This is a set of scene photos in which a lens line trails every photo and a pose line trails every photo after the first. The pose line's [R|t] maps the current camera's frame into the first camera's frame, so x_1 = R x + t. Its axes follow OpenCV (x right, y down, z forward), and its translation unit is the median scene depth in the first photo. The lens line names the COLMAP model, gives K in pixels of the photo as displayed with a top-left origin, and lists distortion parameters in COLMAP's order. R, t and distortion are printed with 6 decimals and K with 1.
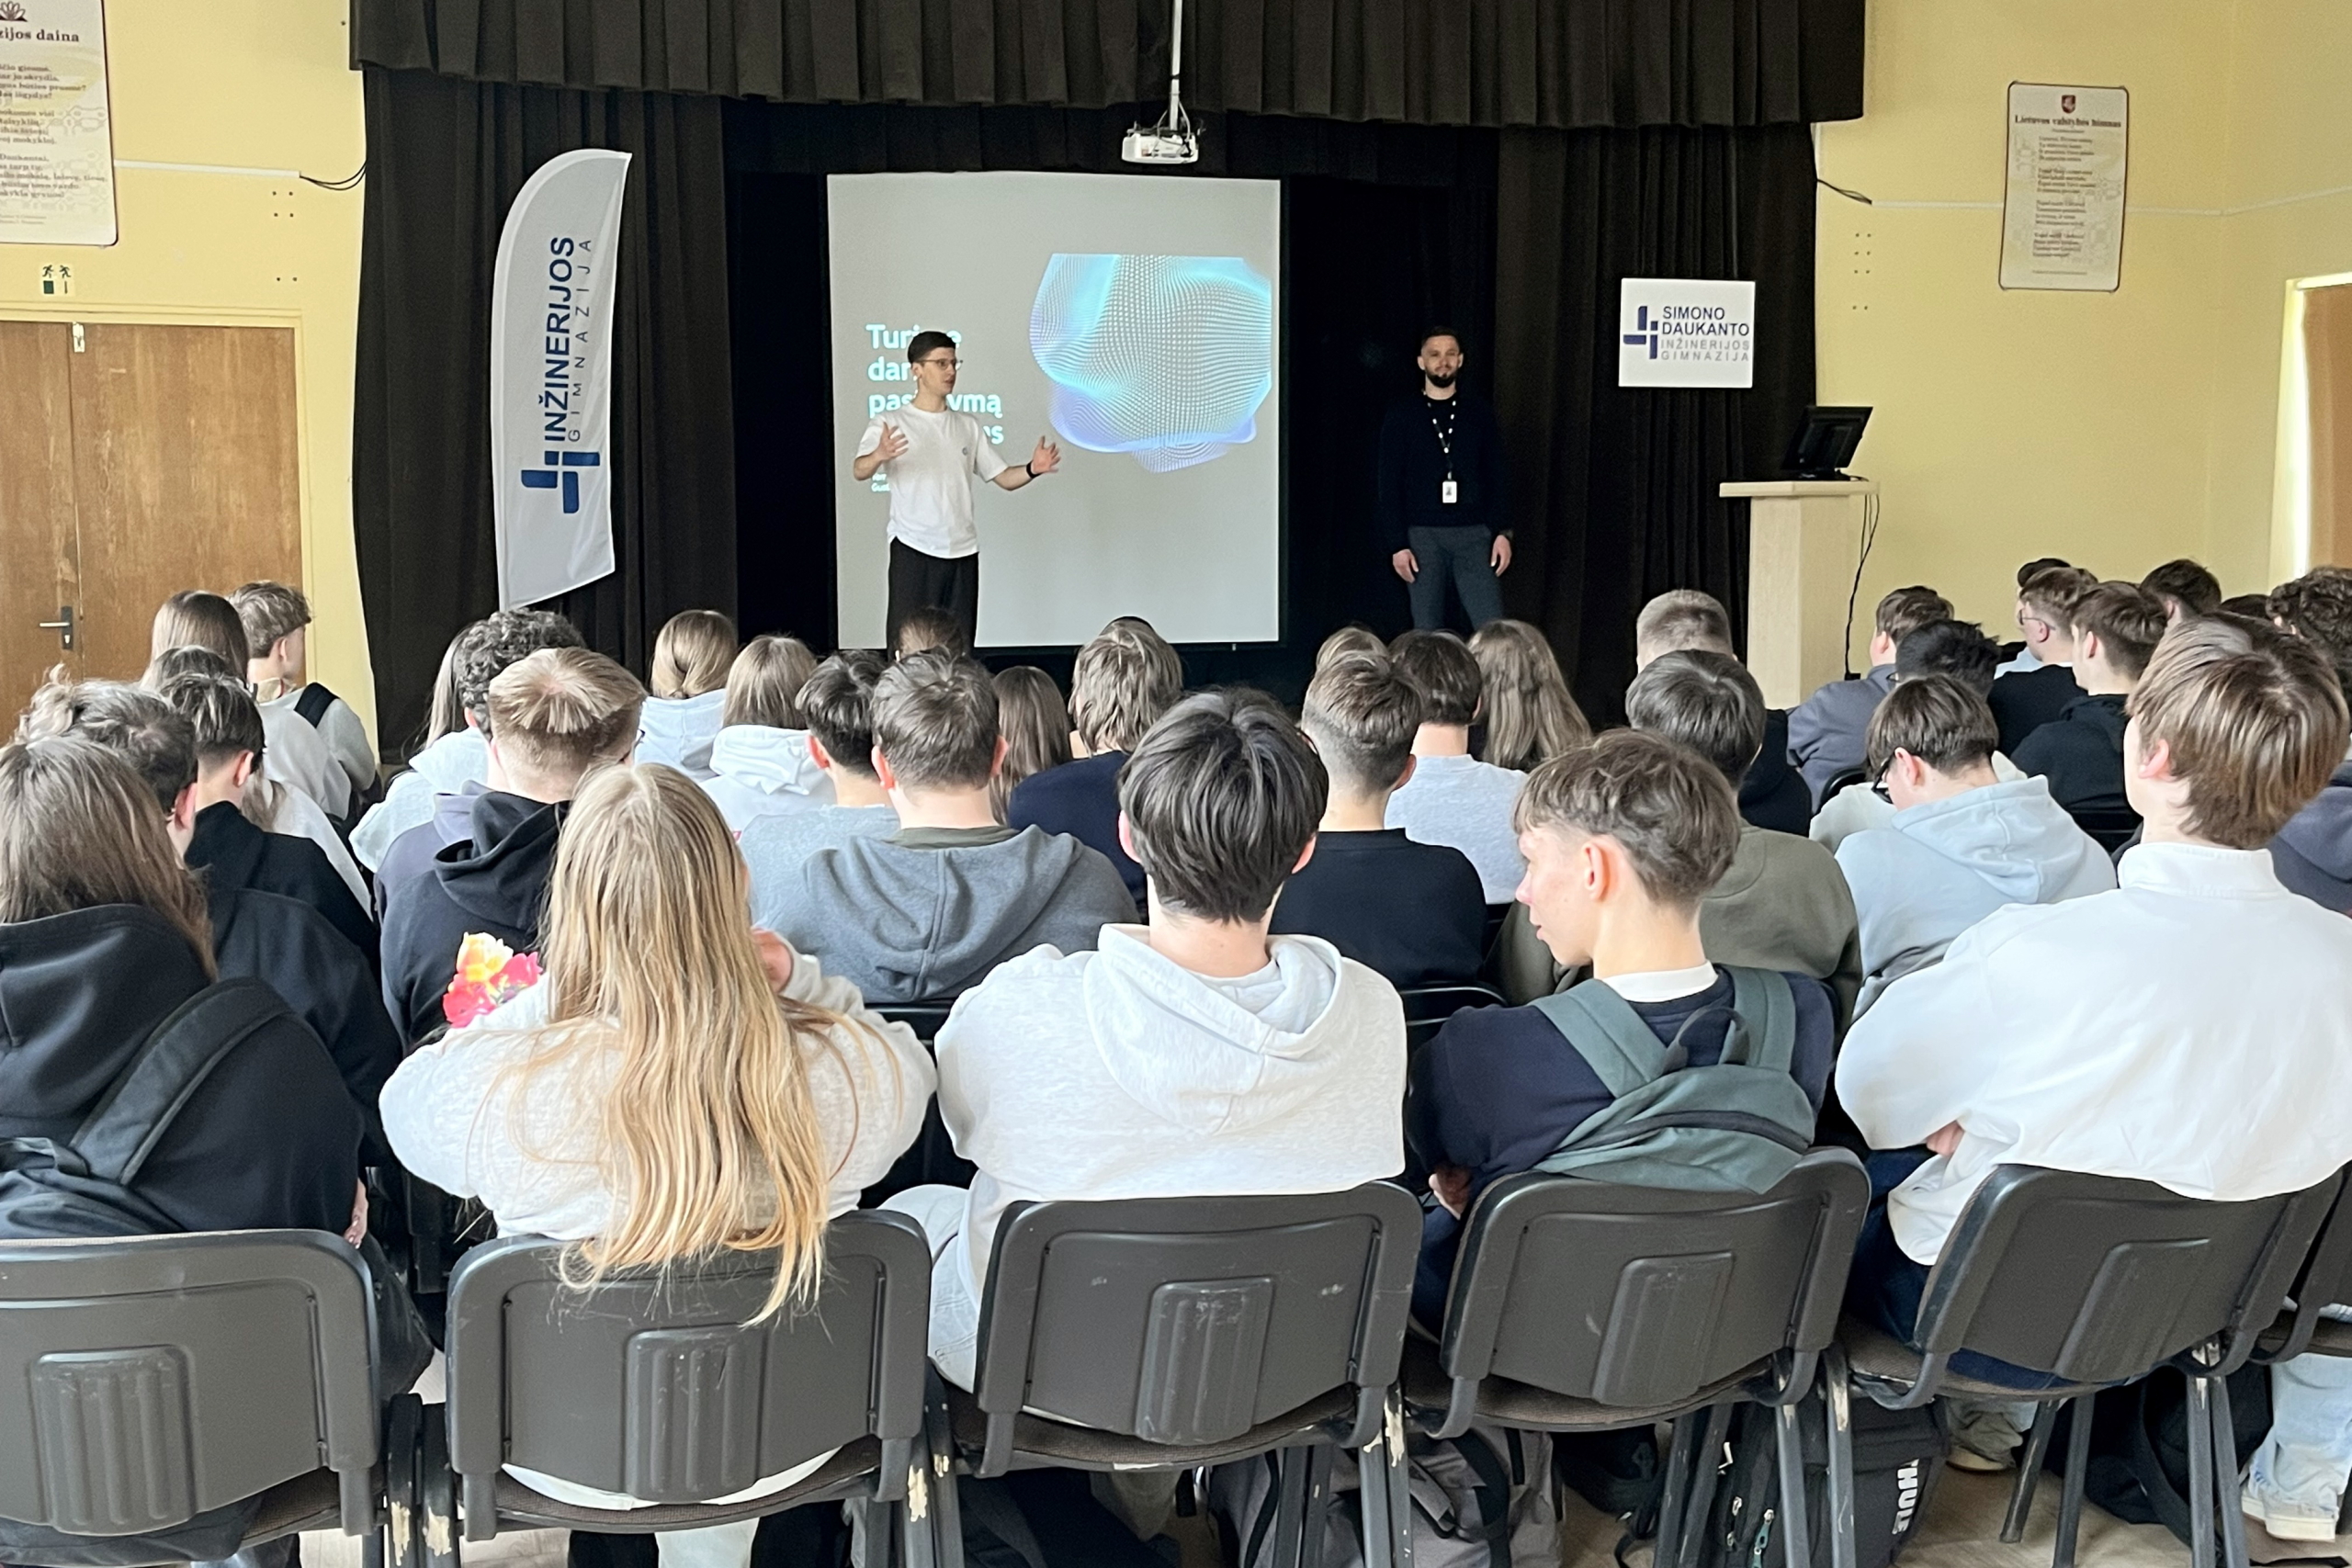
lens RADIAL K [[2586.1, 0, 1168.7], [0, 2586.1, 880.3], [0, 0, 1]] dist [0.019392, -0.017995]
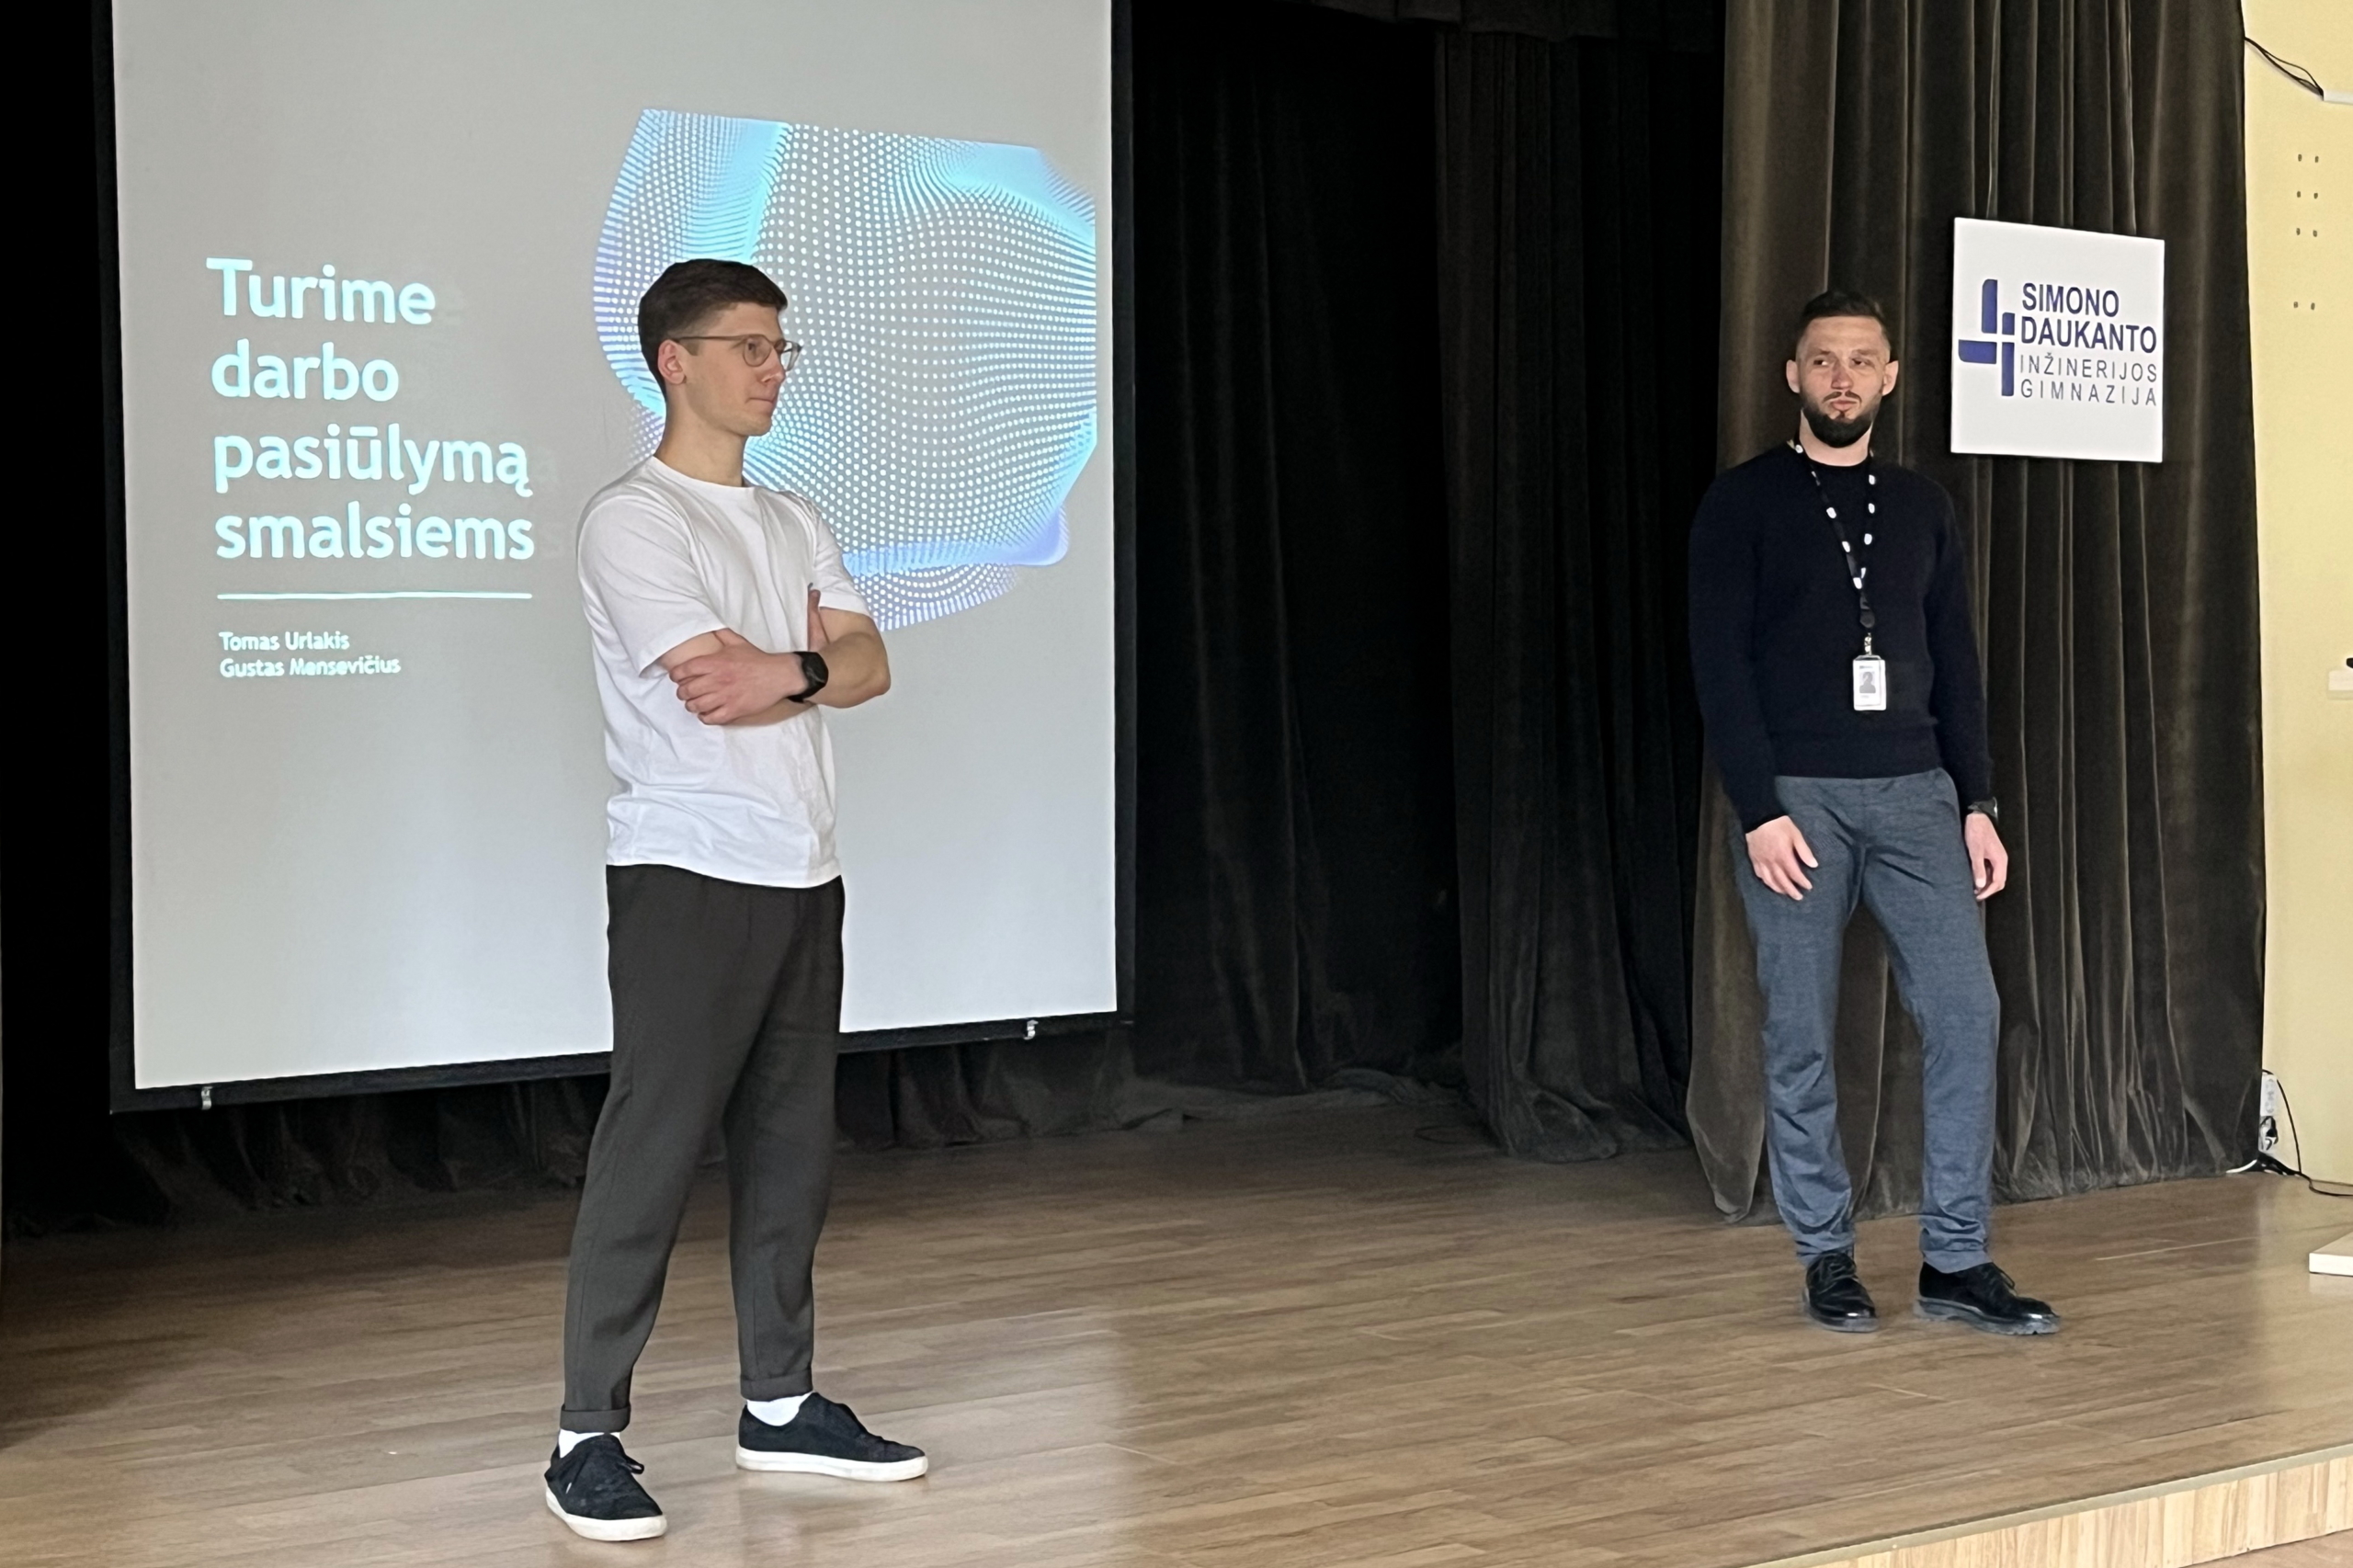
lens RADIAL K [[3470.6, 0, 1177.5], [0, 3470.6, 879.9], [0, 0, 1]] dist [0.014169, 0.030280]
pose [[0.945481, -0.018444, 0.325155, -0.153339], [0.043286, 0.996654, -0.069330, -0.079799], [-0.322789, 0.079625, 0.943116, 0.475467]]
